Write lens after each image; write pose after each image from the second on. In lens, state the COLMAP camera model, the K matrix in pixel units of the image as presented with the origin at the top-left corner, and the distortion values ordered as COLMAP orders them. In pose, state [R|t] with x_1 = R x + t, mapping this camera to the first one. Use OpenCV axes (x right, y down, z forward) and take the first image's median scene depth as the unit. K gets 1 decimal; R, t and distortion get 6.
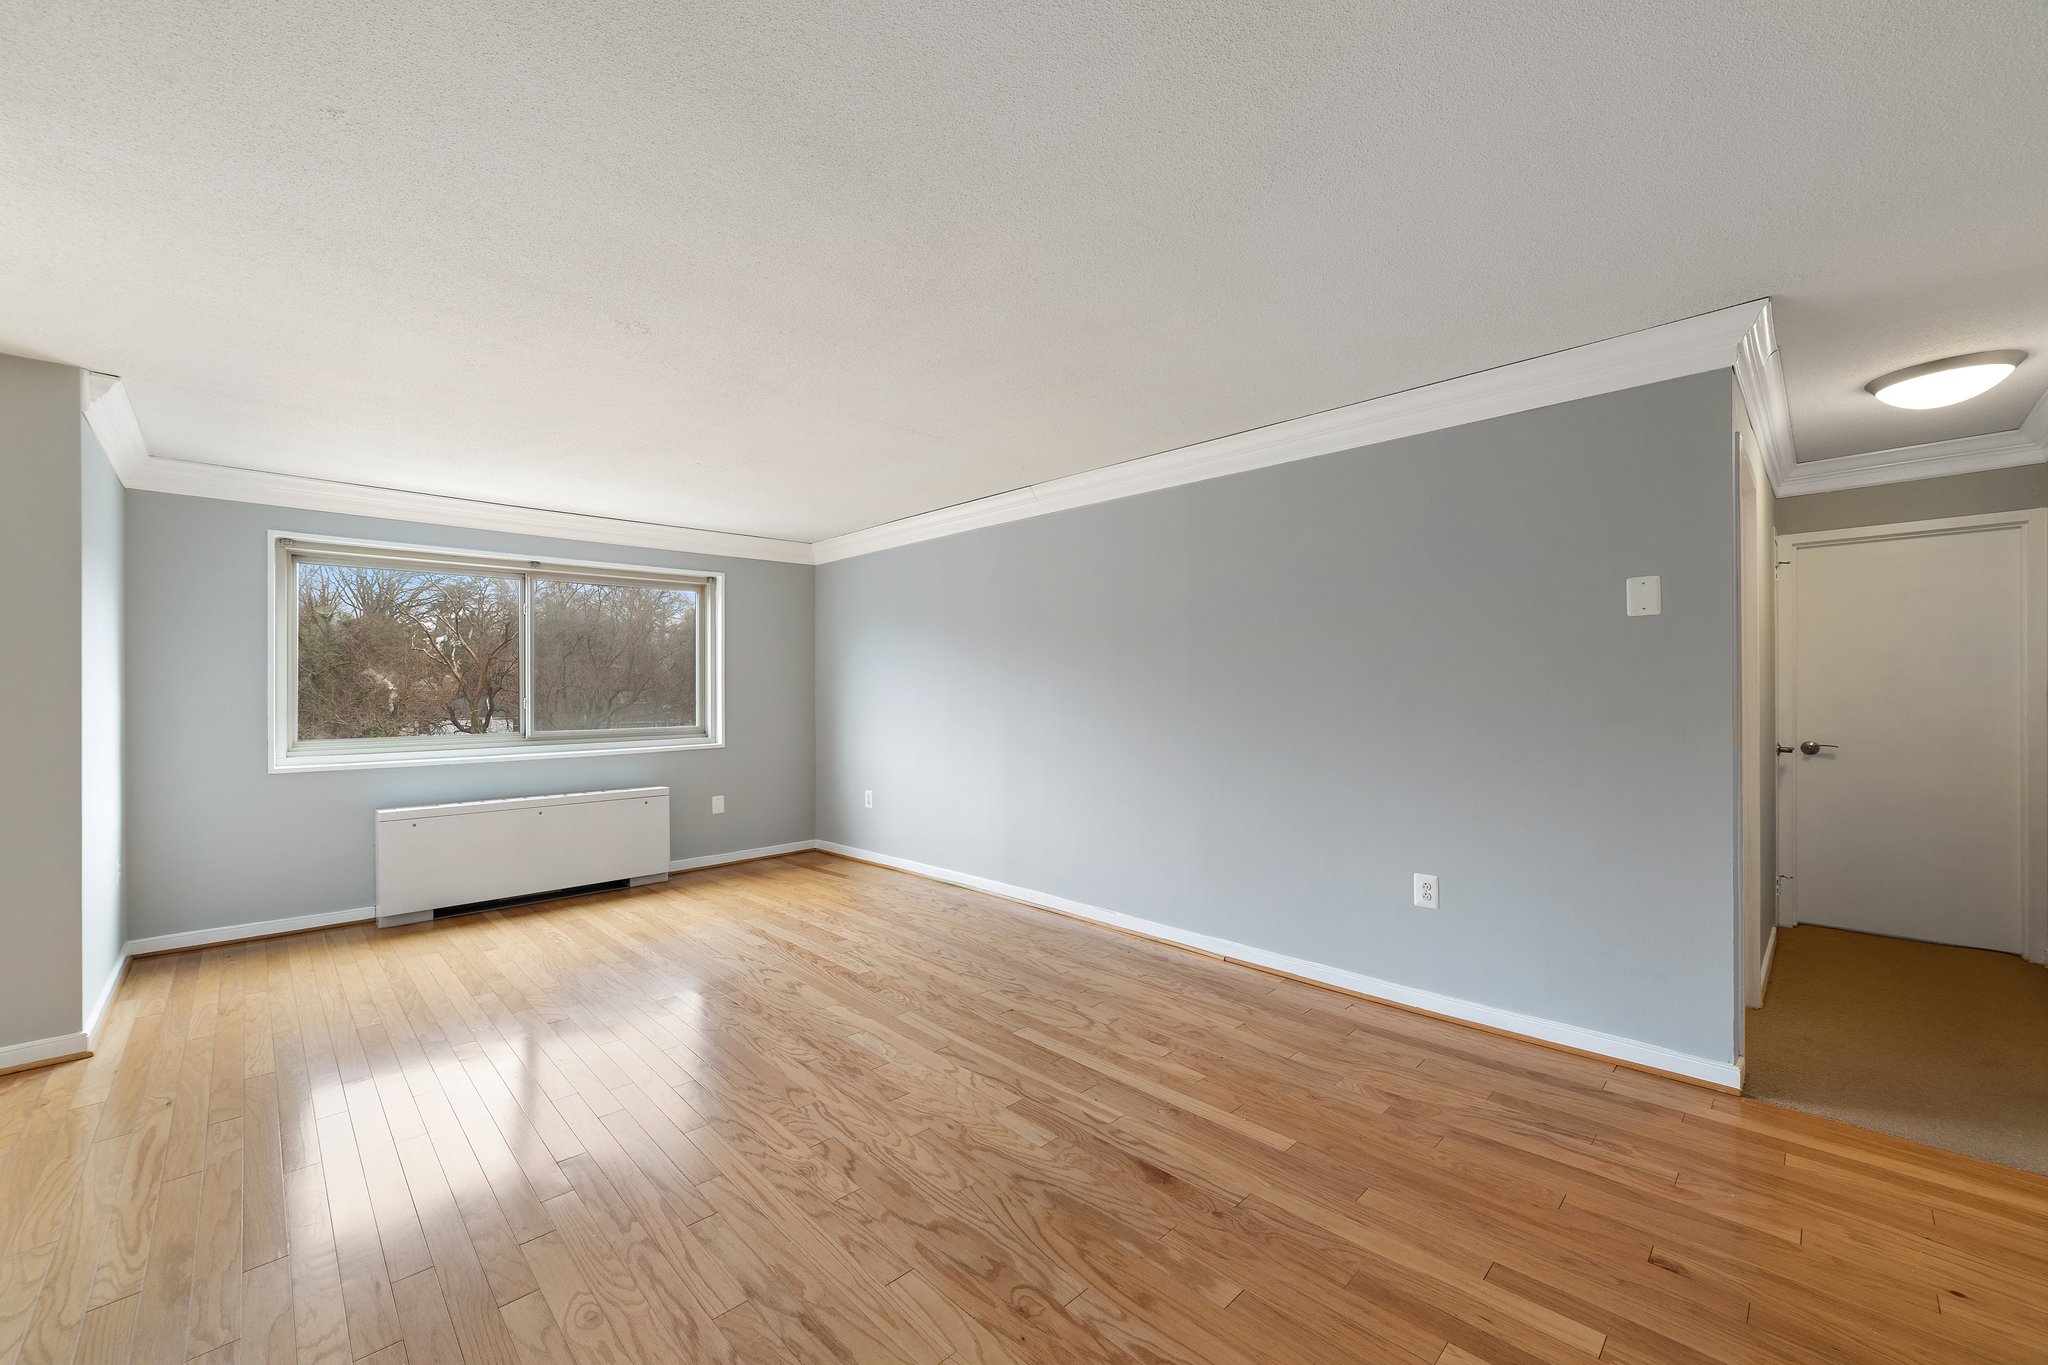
lens RADIAL K [[811.7, 0, 1020.6], [0, 811.7, 682.0], [0, 0, 1]] dist [-0.015478, 0.005749]
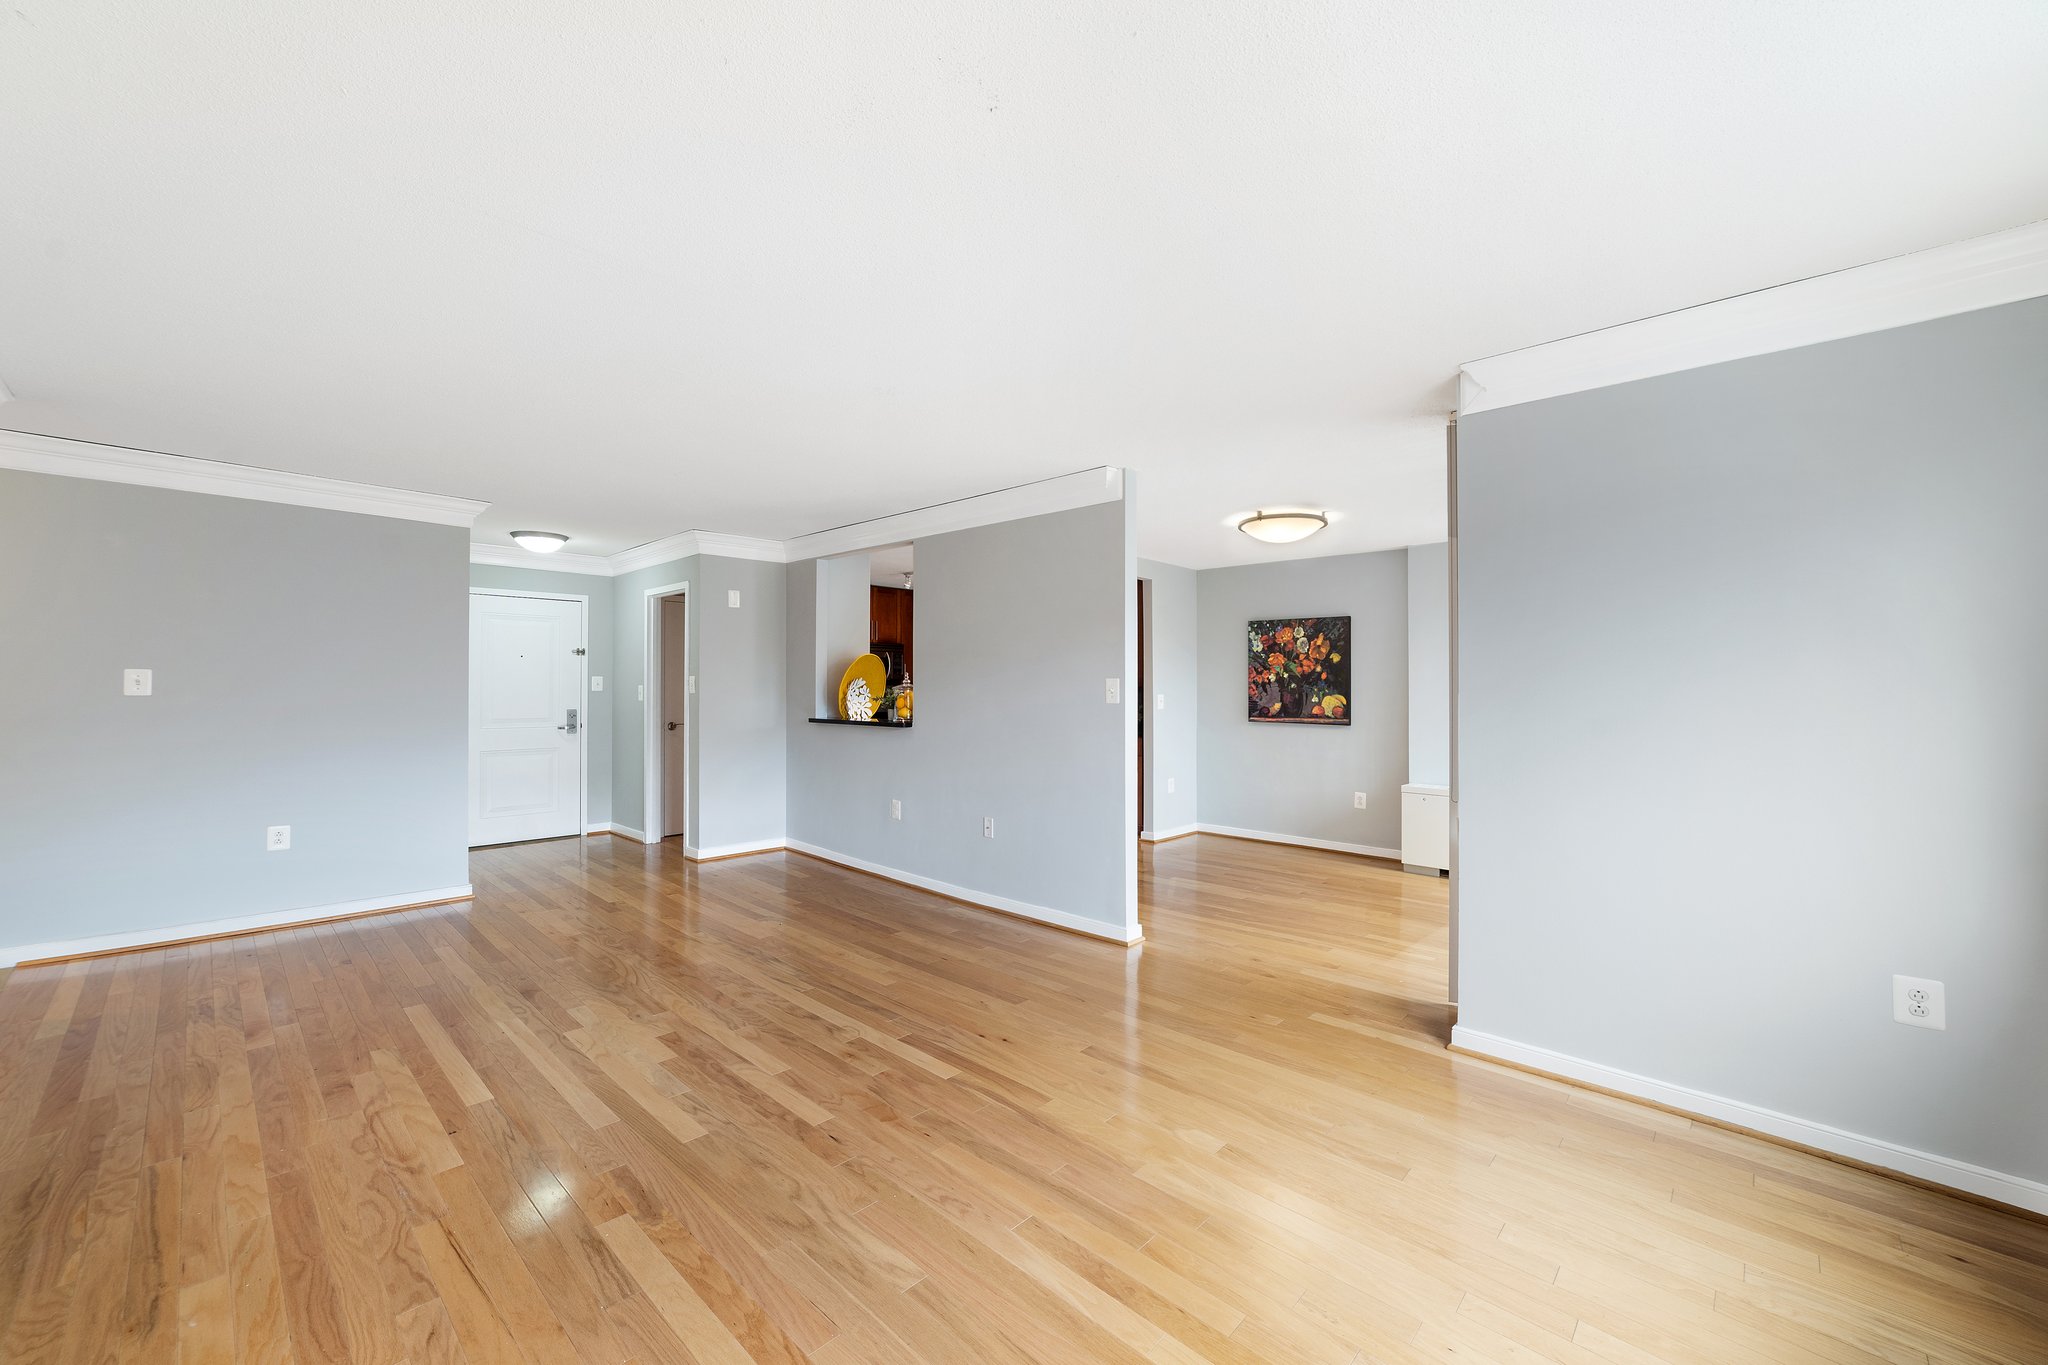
lens RADIAL K [[811.7, 0, 1014.2], [0, 811.7, 677.5], [0, 0, 1]] dist [-0.015478, 0.005749]
pose [[-0.999560, 0.004378, -0.029349, -0.536238], [0.004885, 0.999840, -0.017230, 0.007140], [0.029269, -0.017366, -0.999421, 1.876455]]
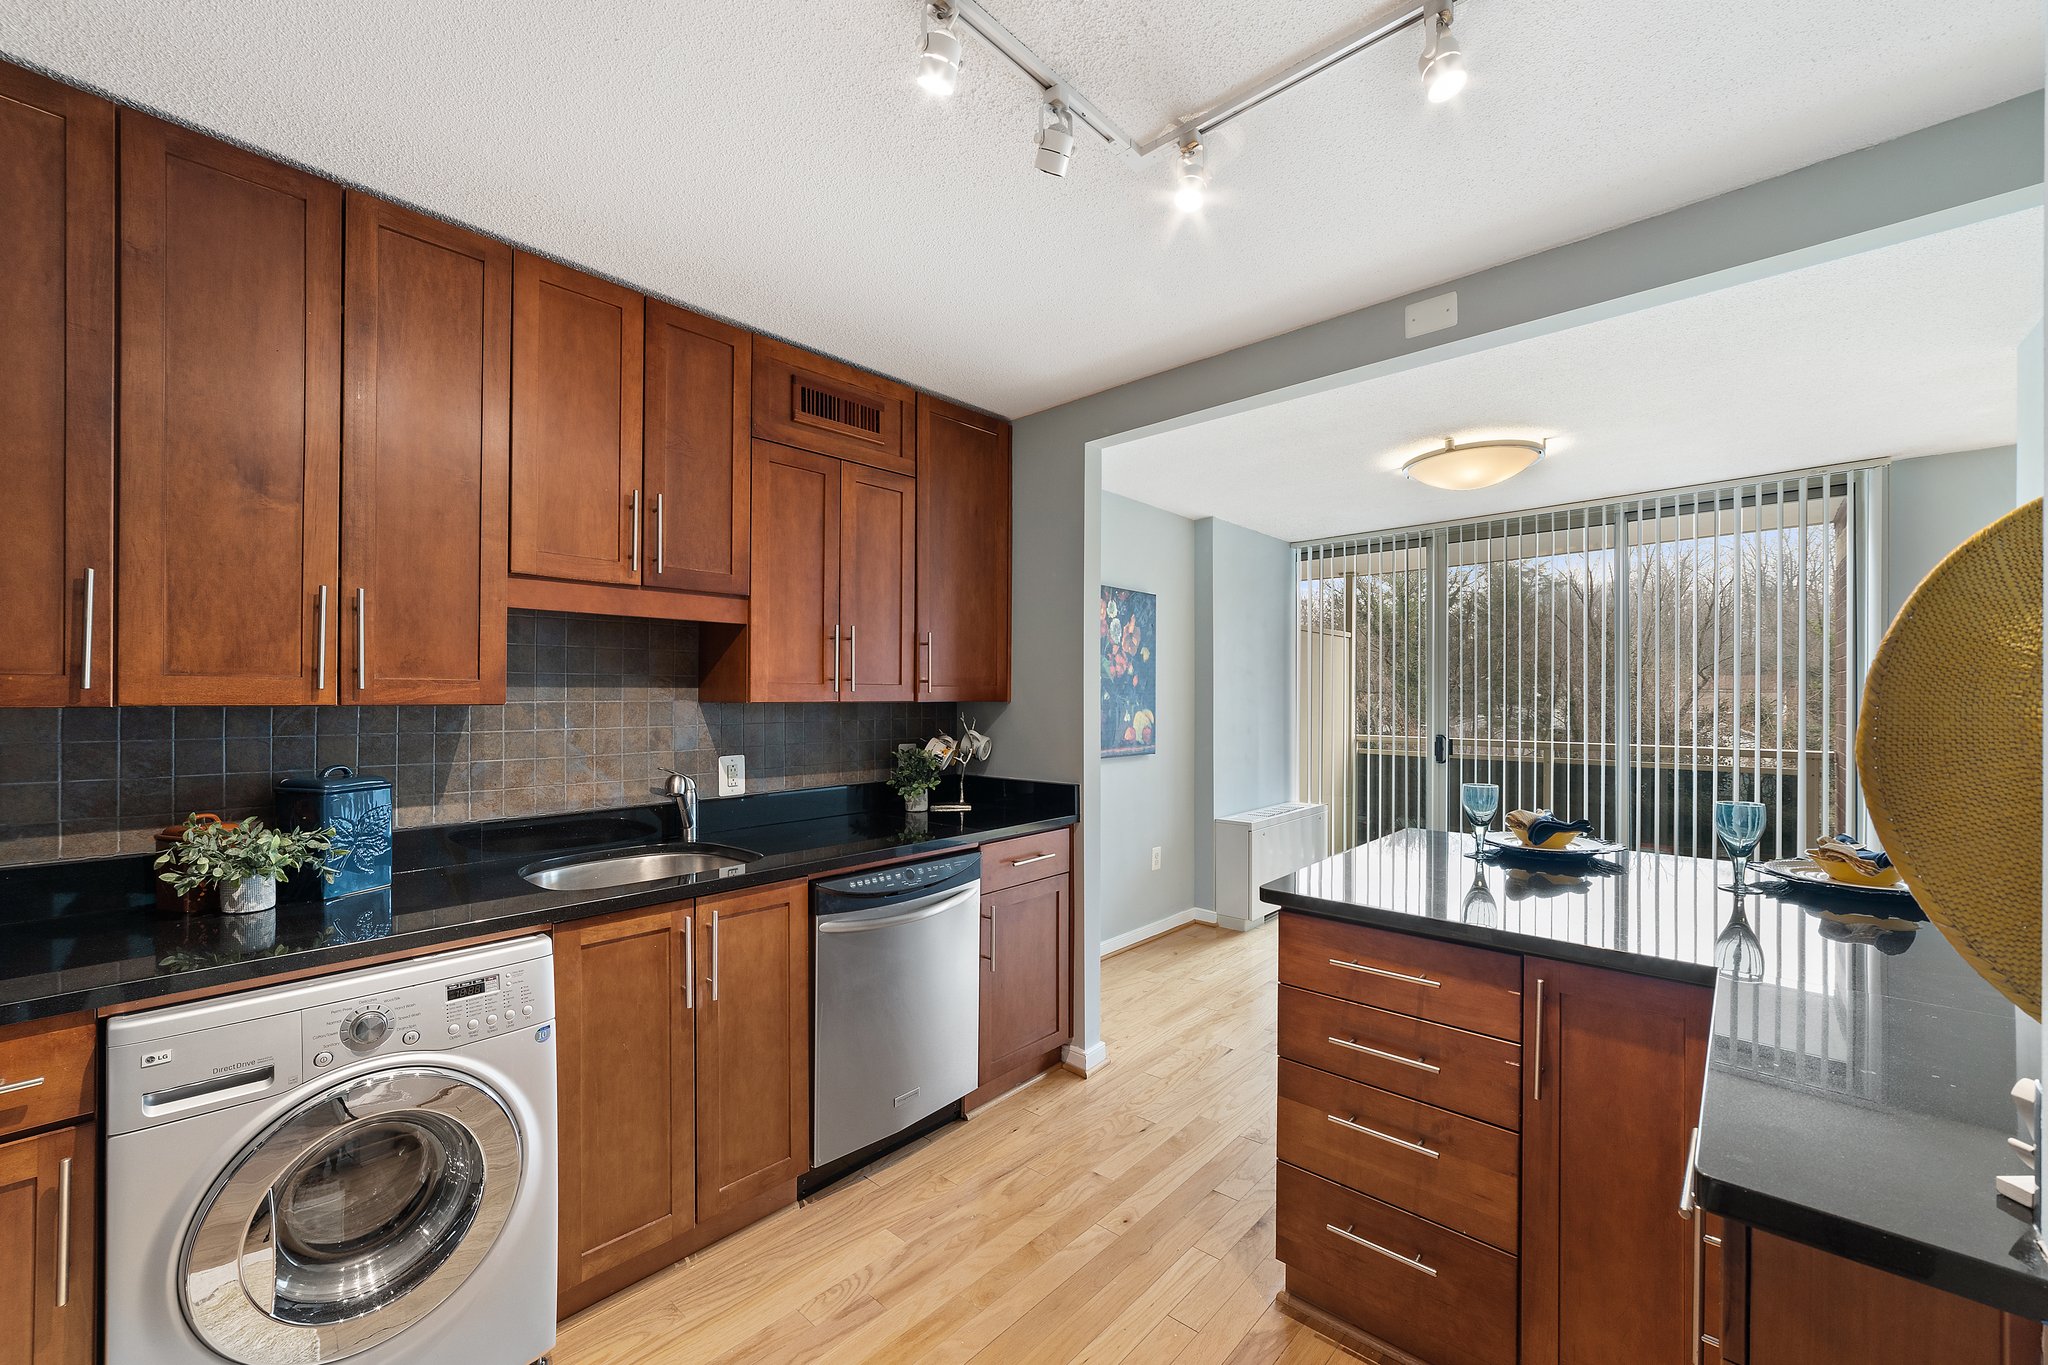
lens RADIAL K [[811.7, 0, 1014.6], [0, 811.7, 693.3], [0, 0, 1]] dist [-0.015478, 0.005749]
pose [[0.046127, 0.006642, -0.998914, -0.017734], [0.006762, 0.999953, 0.006961, -0.020719], [0.998913, -0.007076, 0.046080, -0.556625]]
